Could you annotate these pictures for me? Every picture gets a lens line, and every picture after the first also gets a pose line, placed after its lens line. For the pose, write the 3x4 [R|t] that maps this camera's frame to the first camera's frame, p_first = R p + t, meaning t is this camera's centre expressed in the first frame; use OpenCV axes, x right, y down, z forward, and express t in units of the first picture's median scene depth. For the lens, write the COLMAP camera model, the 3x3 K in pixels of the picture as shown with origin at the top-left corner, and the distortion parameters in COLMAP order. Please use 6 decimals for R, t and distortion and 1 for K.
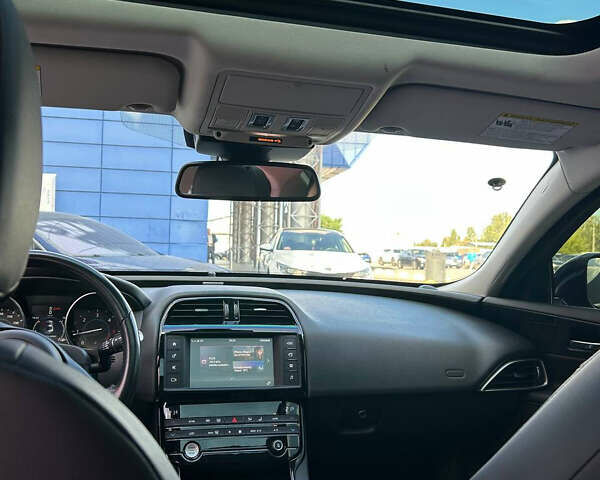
lens RADIAL K [[600.4, 0, 300.0], [0, 600.4, 240.0], [0, 0, 1]] dist [0.120691, -0.285480]
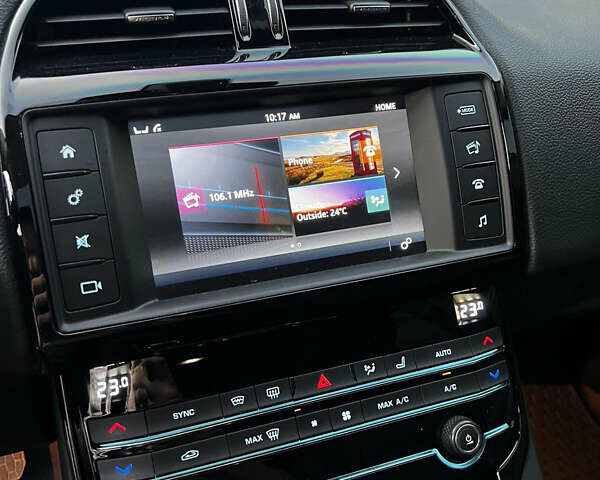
lens RADIAL K [[600.4, 0, 300.0], [0, 600.4, 240.0], [0, 0, 1]] dist [0.120691, -0.285480]
pose [[0.994663, -0.091210, 0.048227, -0.121599], [0.063759, 0.910880, 0.407716, 0.103857], [-0.081117, -0.402466, 0.911834, 0.717518]]
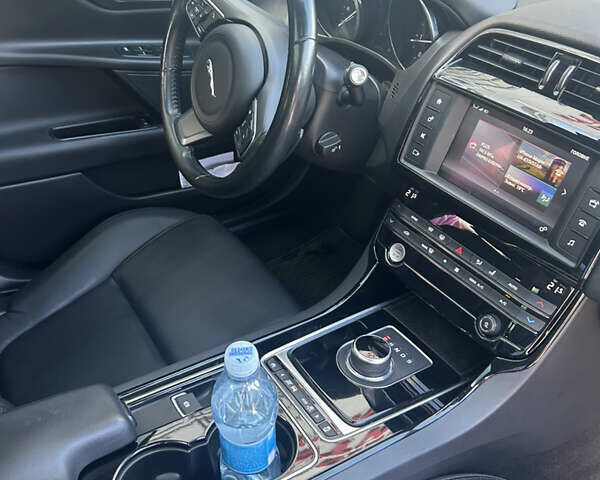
lens RADIAL K [[600.4, 0, 300.0], [0, 600.4, 240.0], [0, 0, 1]] dist [0.120691, -0.285480]
pose [[0.327257, 0.526822, -0.784450, 0.310019], [0.002208, 0.829734, 0.558155, -0.060916], [0.944933, -0.184392, 0.270373, 0.640893]]
